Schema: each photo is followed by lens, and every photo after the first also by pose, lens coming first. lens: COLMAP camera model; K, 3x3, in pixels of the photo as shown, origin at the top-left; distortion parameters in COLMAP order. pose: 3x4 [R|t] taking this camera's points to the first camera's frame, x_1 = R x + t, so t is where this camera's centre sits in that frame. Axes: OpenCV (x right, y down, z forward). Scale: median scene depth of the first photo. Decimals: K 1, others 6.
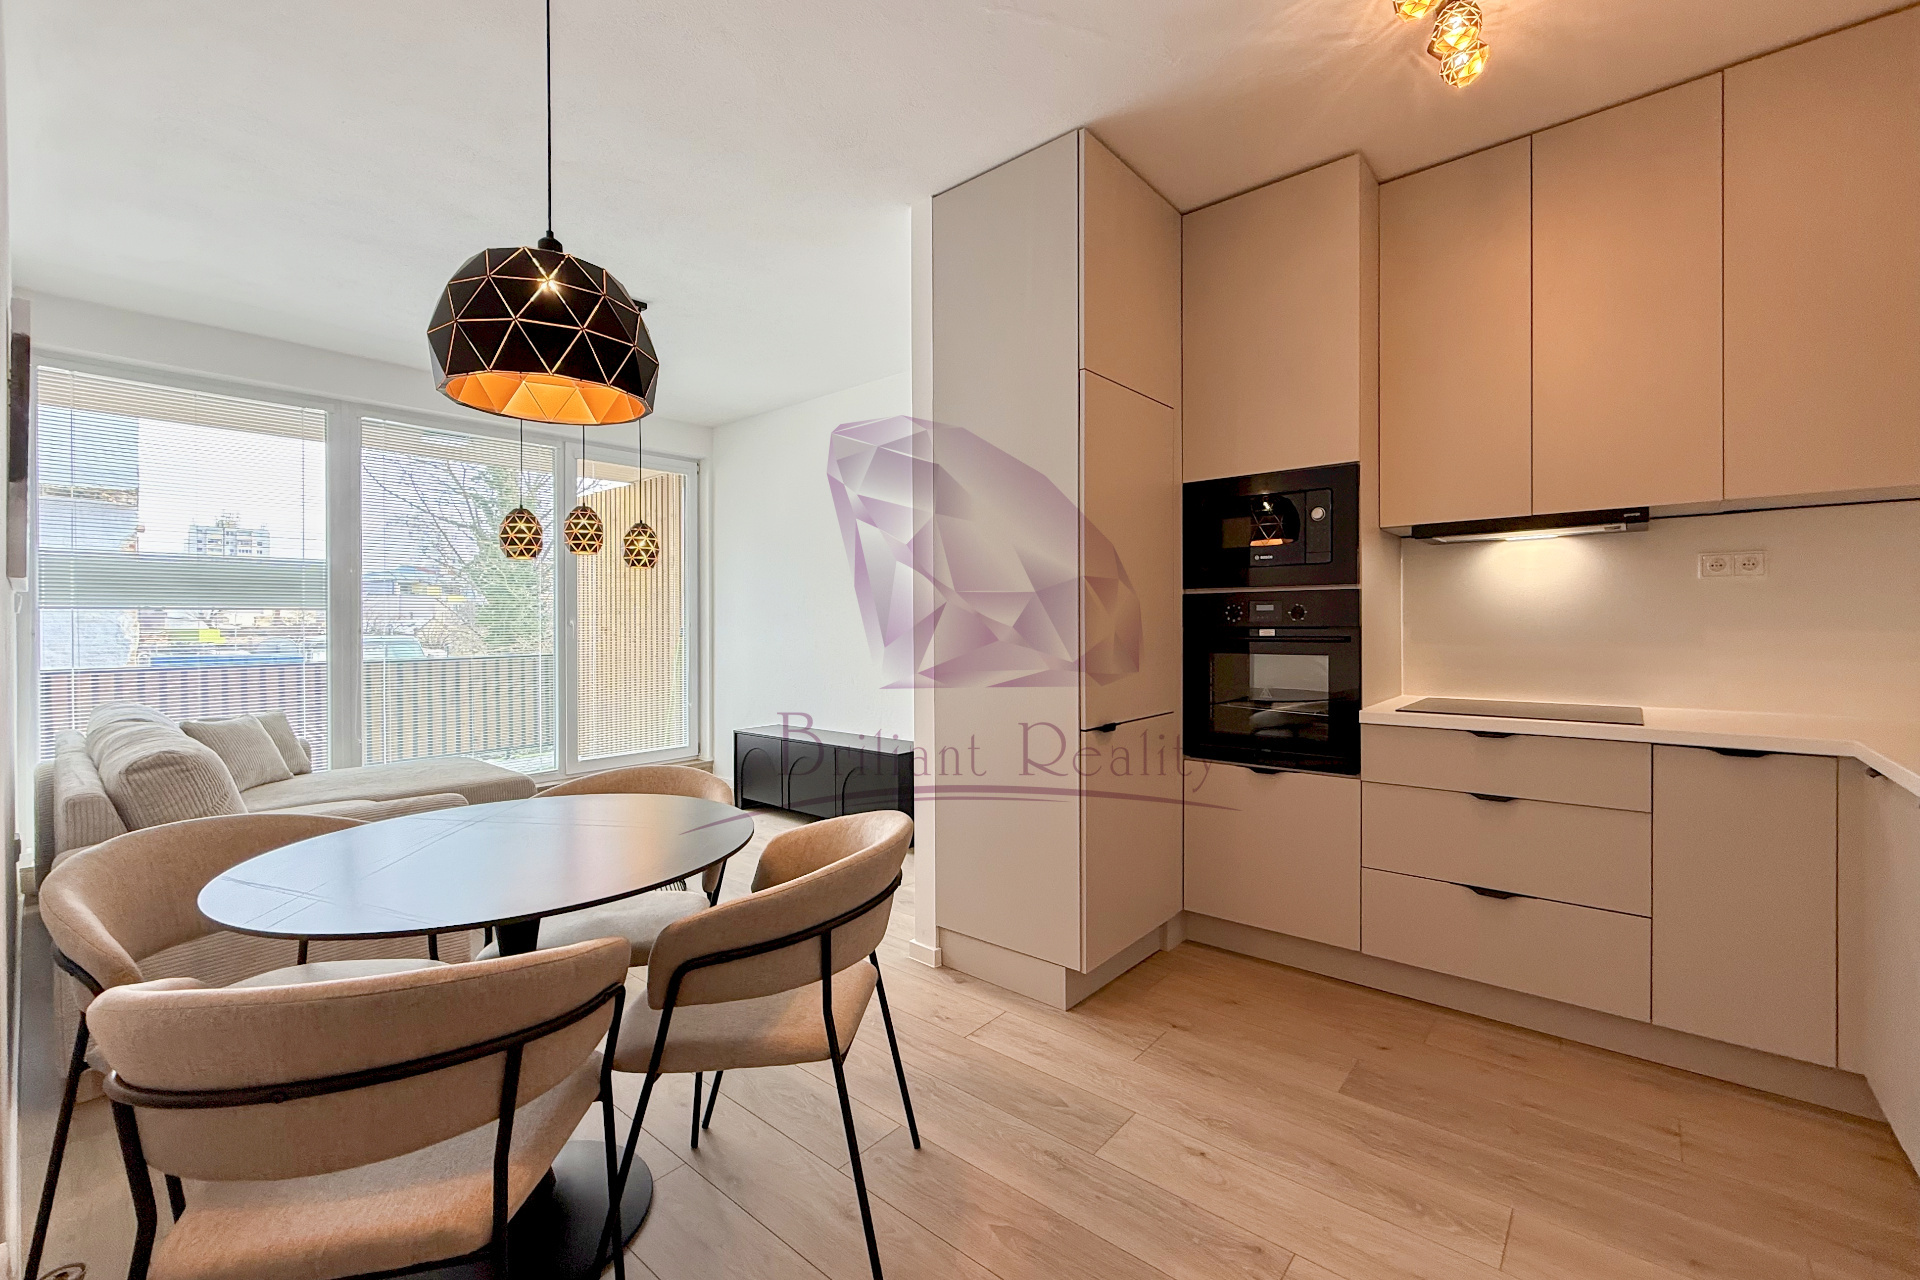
lens RADIAL K [[774.1, 0, 1014.2], [0, 774.1, 627.4], [0, 0, 1]] dist [0.000664, -0.000439]
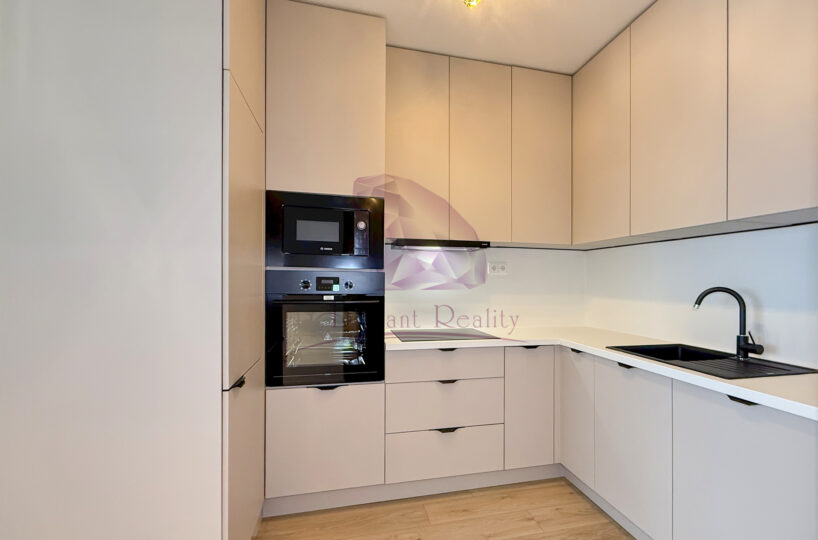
lens RADIAL K [[389.6, 0, 445.1], [0, 389.6, 282.8], [0, 0, 1]] dist [0.000957, -0.000199]
pose [[0.608427, 0.010651, 0.793539, -0.162440], [-0.013243, 0.999907, -0.003267, -0.025839], [-0.793500, -0.008521, 0.608511, 0.368370]]
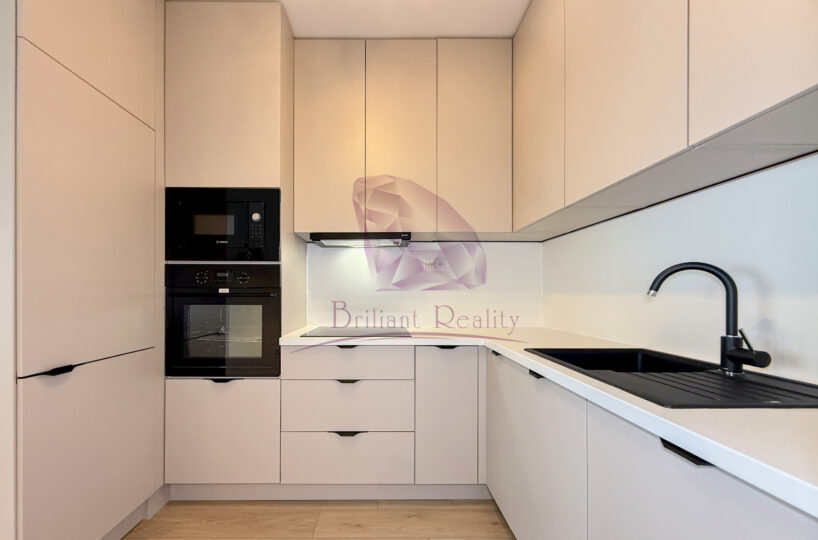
lens RADIAL K [[326.1, 0, 376.3], [0, 326.1, 296.6], [0, 0, 1]] dist [0.000340, -0.000978]
pose [[0.793201, 0.000657, 0.608960, 0.185155], [-0.003857, 0.999985, 0.003945, 0.015934], [-0.608948, -0.005478, 0.793191, 0.320494]]
